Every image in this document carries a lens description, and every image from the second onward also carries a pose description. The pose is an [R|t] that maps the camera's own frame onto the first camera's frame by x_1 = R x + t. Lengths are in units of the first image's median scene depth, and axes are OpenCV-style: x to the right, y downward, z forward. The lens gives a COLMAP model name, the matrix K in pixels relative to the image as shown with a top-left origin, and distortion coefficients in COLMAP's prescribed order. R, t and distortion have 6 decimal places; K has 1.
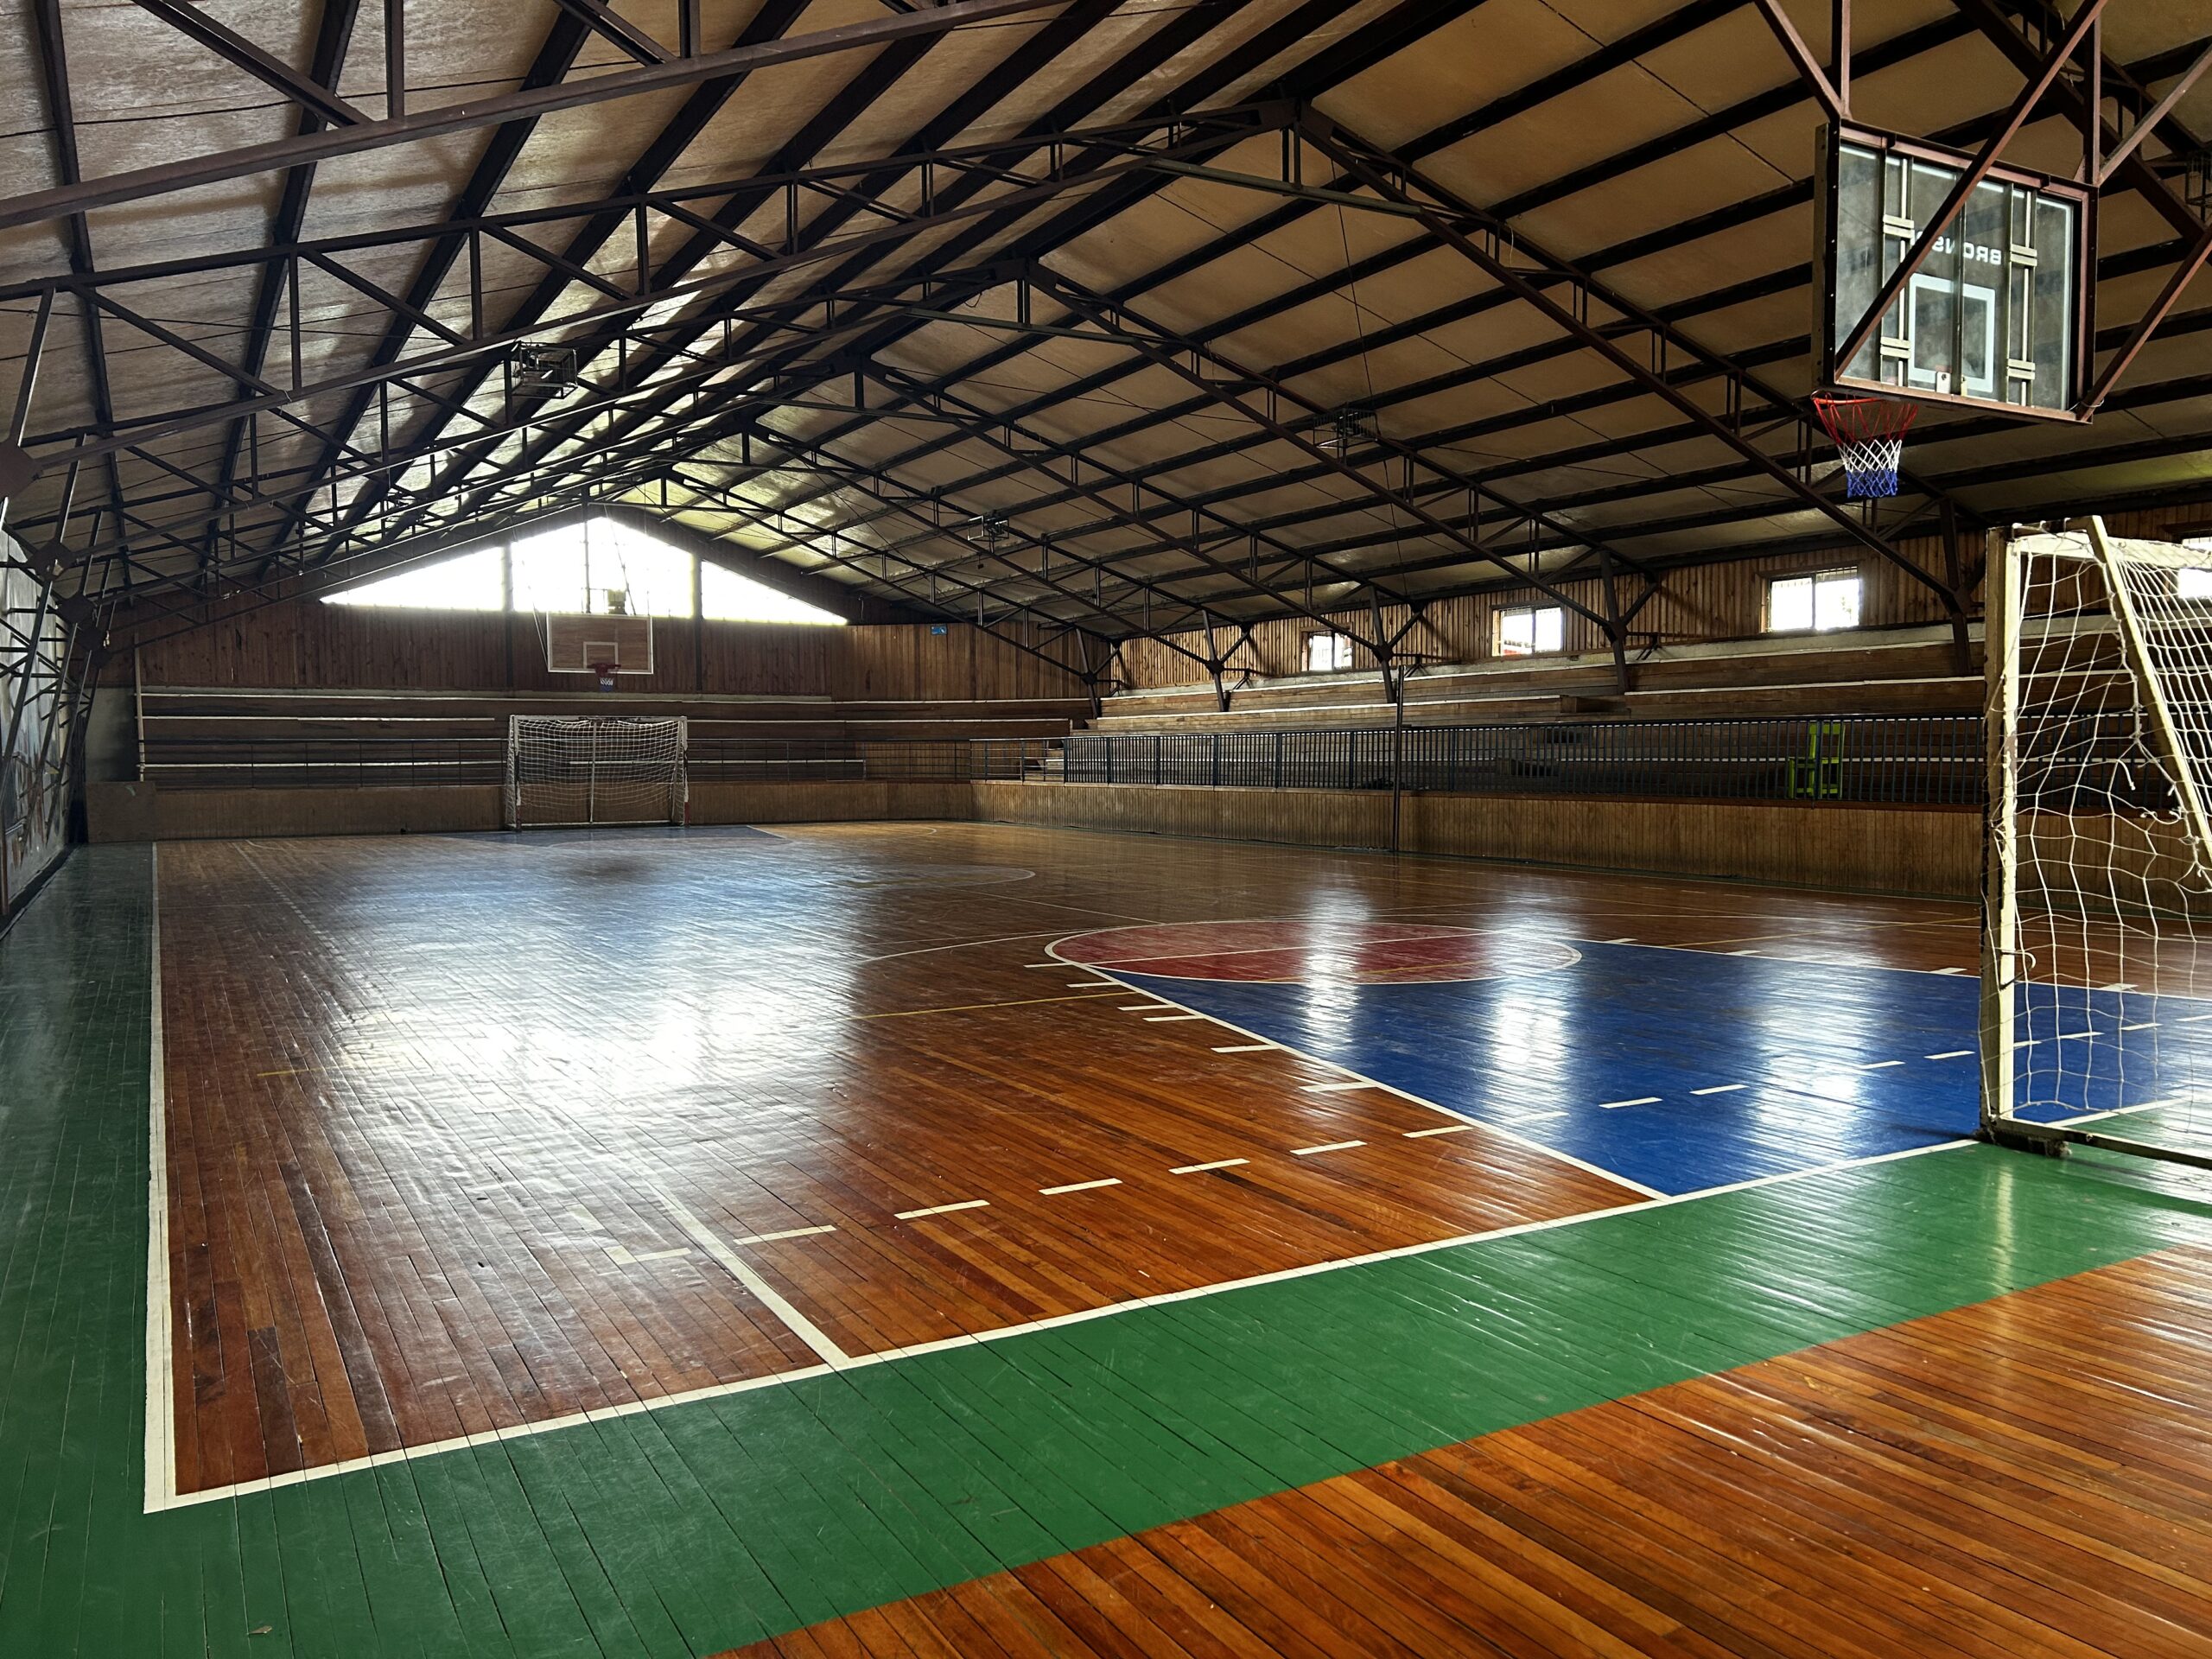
lens RADIAL K [[1661.3, 0, 1106.0], [0, 1661.3, 829.5], [0, 0, 1]] dist [0.007344, 0.000518]
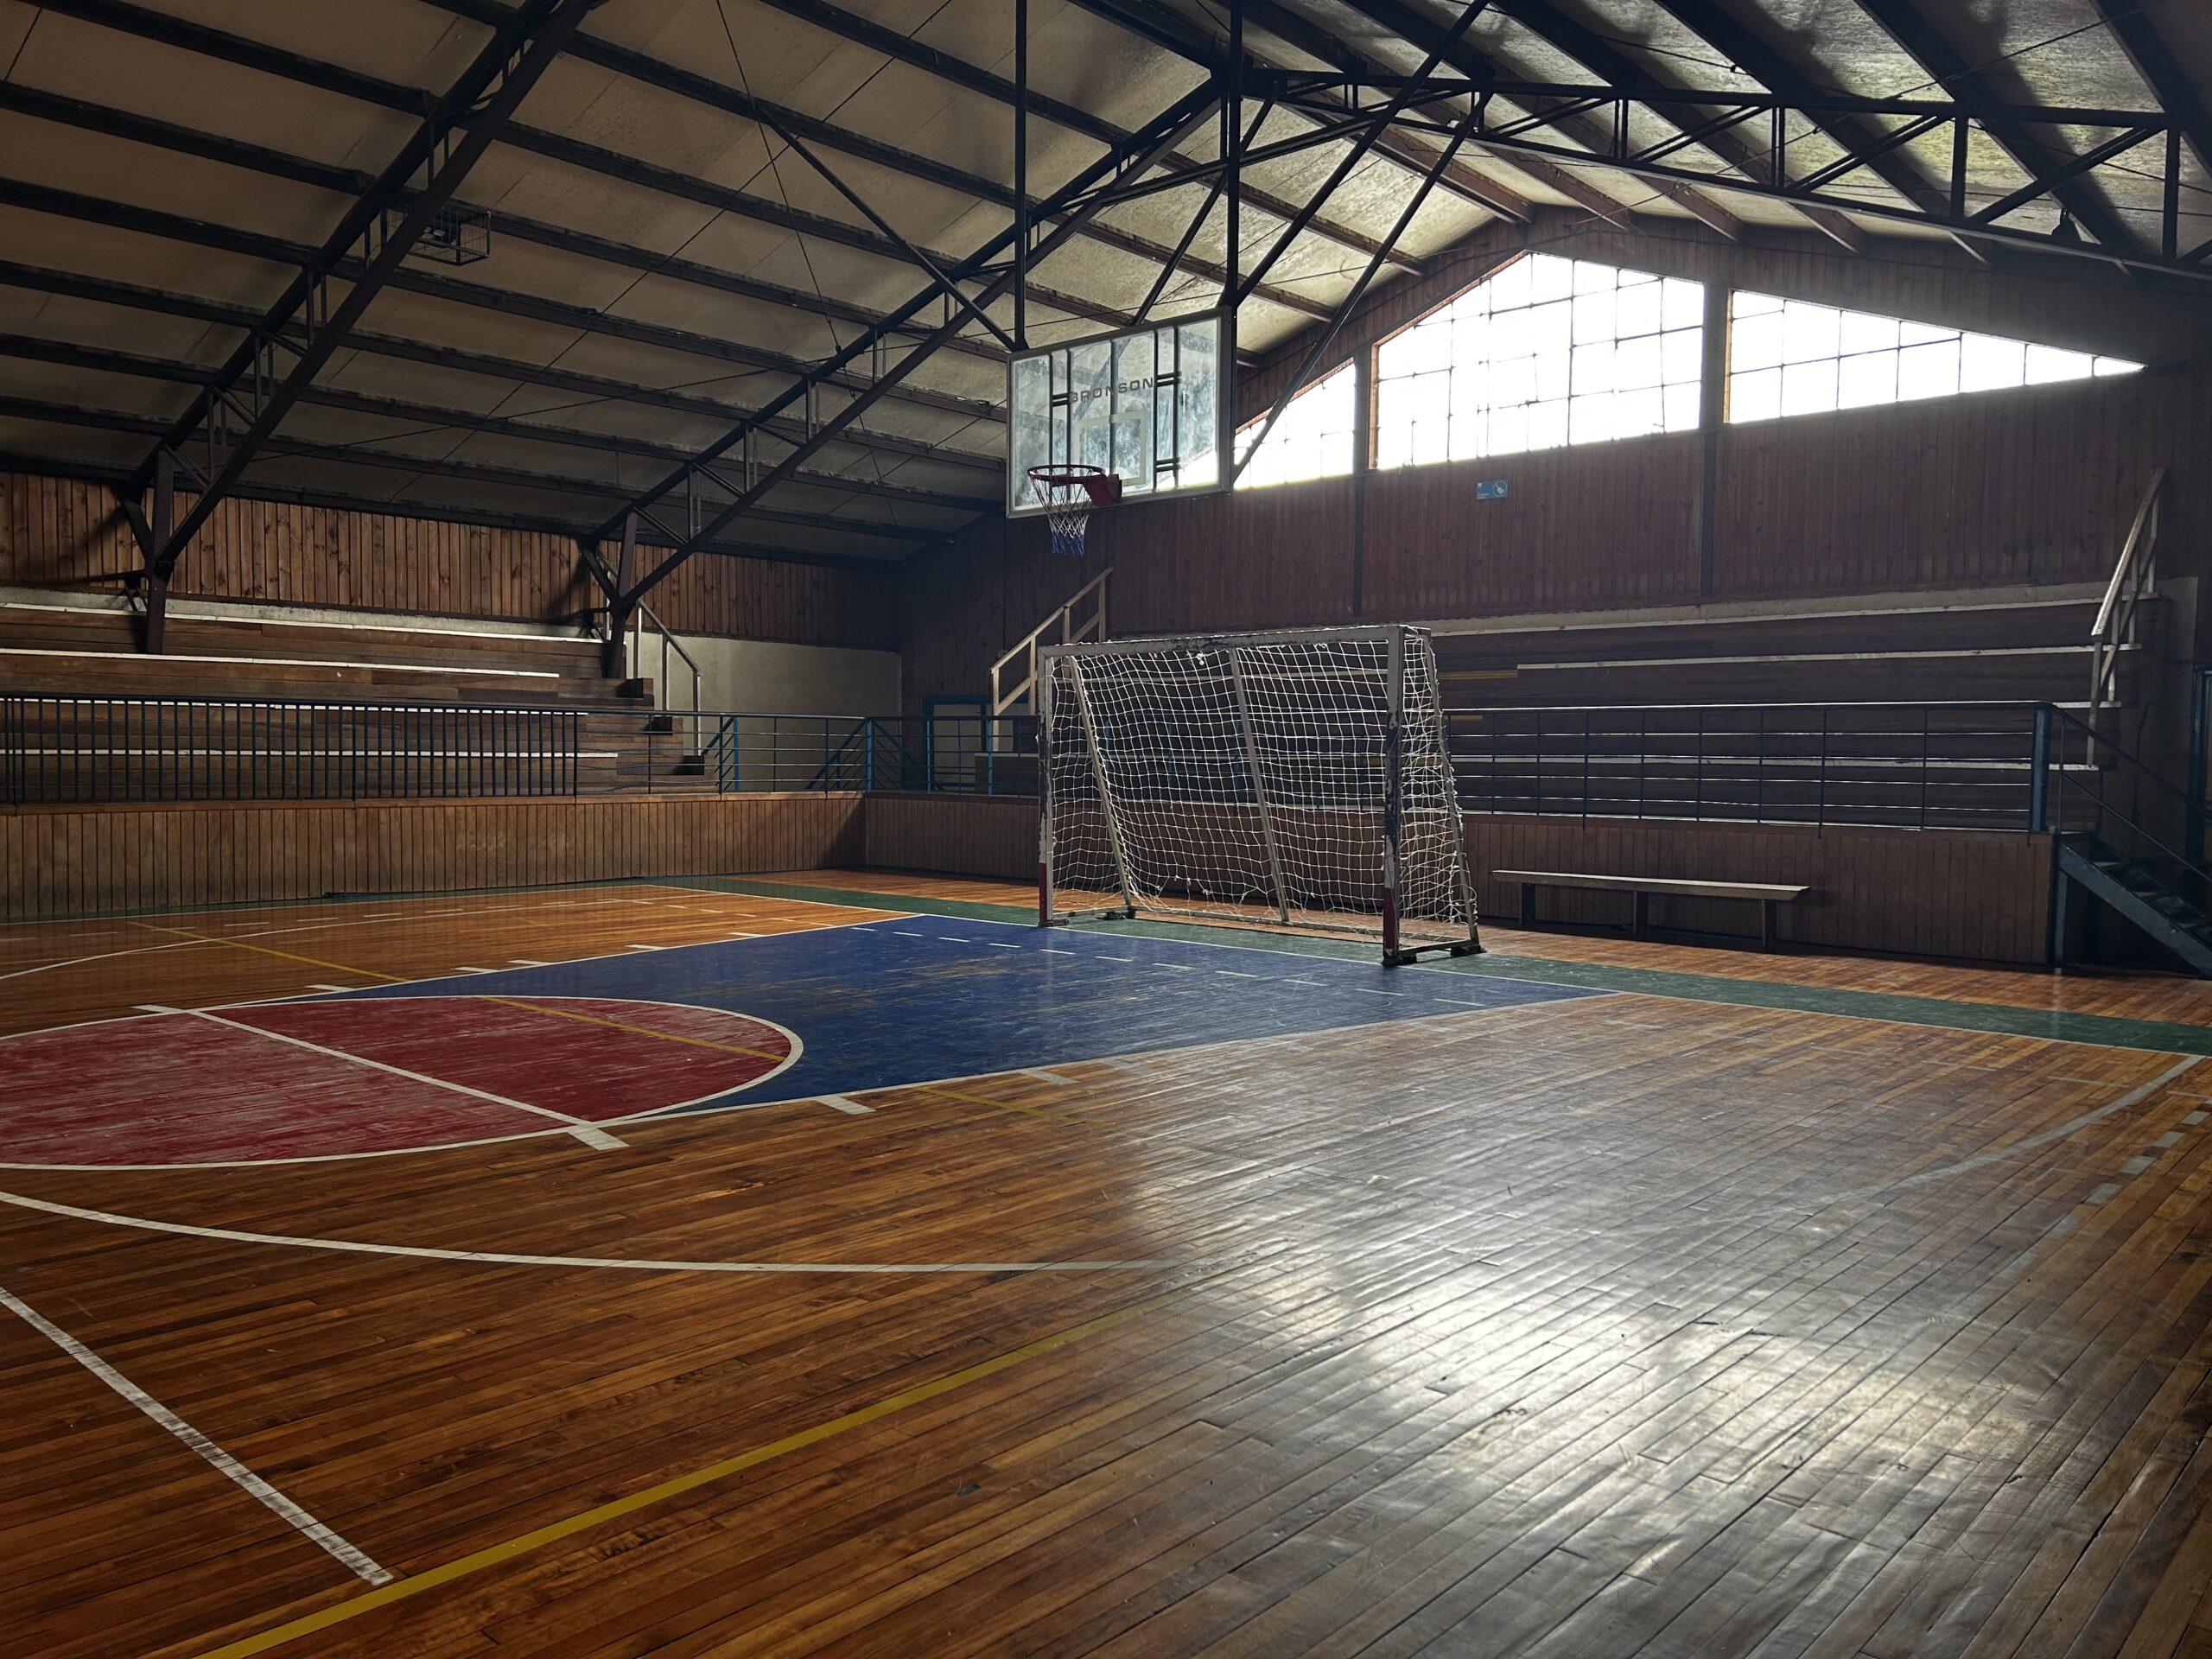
lens RADIAL K [[1661.3, 0, 1106.0], [0, 1661.3, 829.5], [0, 0, 1]] dist [0.007344, 0.000518]
pose [[0.313313, 0.049501, -0.948359, 0.127545], [-0.048568, 0.998169, 0.036055, -0.028911], [0.948407, 0.034763, 0.315143, 0.719502]]
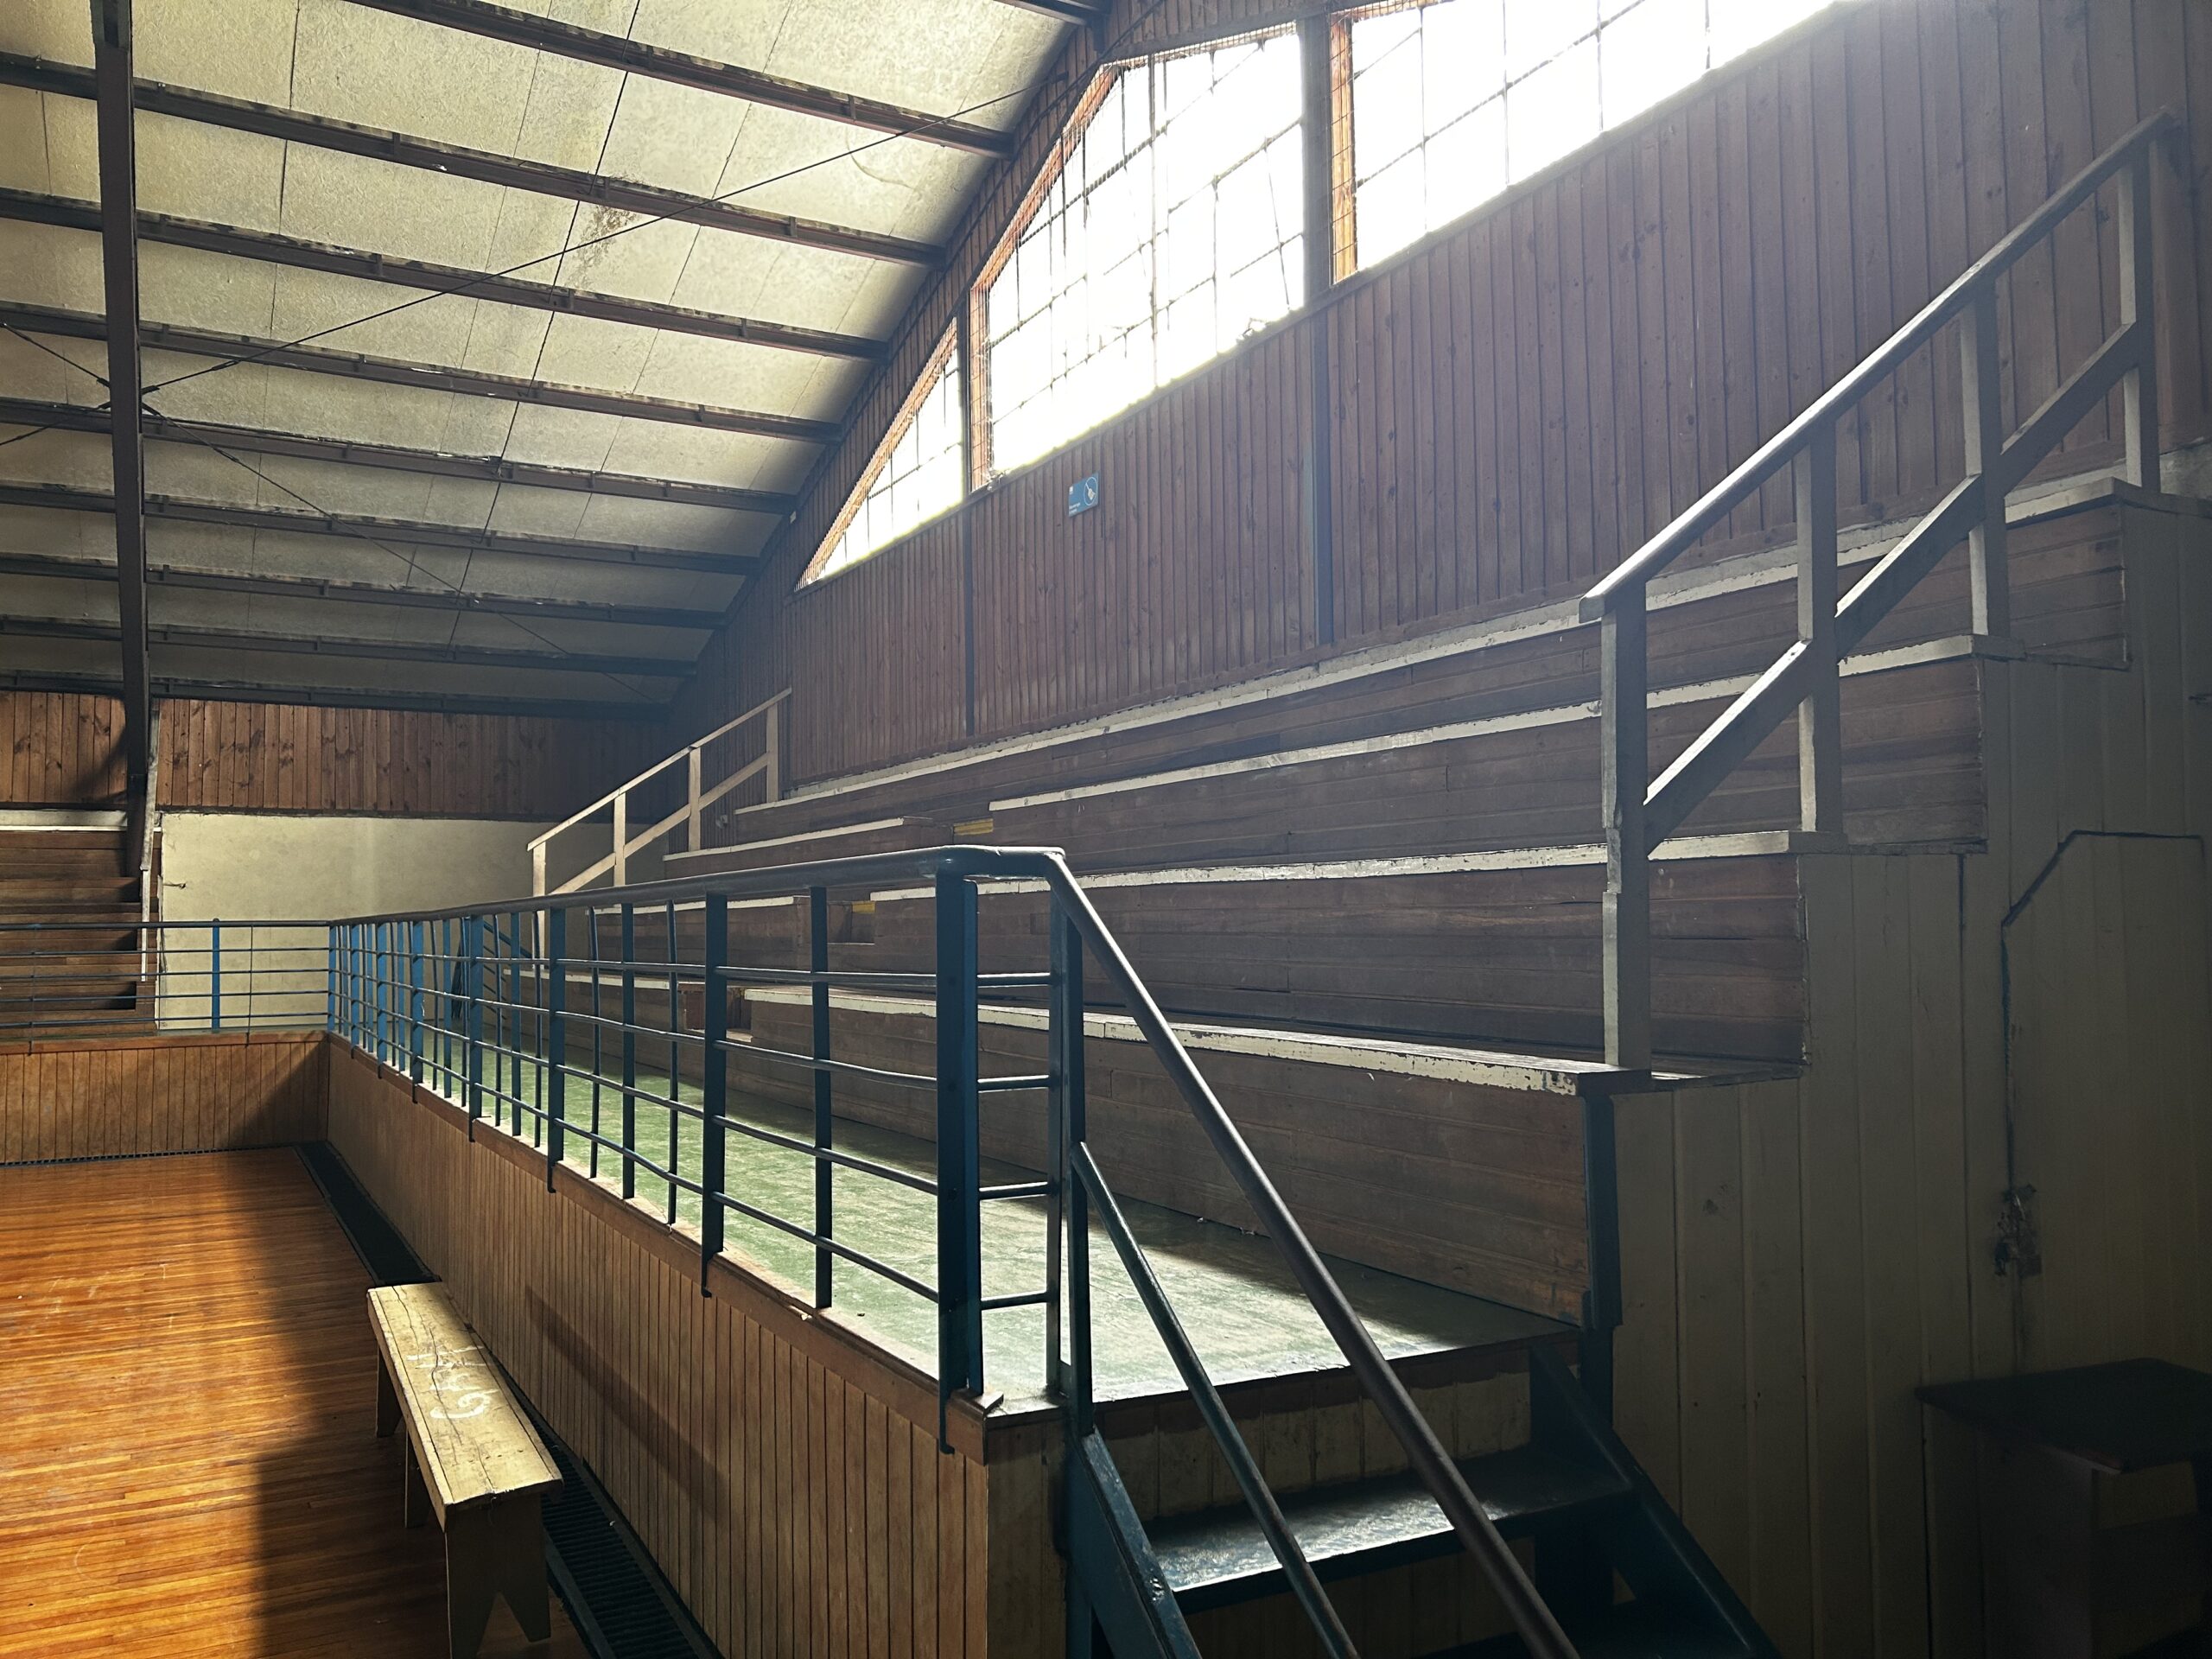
lens RADIAL K [[1661.3, 0, 1106.0], [0, 1661.3, 829.5], [0, 0, 1]] dist [0.007344, 0.000518]
pose [[-0.010722, -0.050388, -0.998672, -0.038089], [-0.022652, 0.998486, -0.050135, -0.048028], [0.999686, 0.022084, -0.011847, 0.993594]]
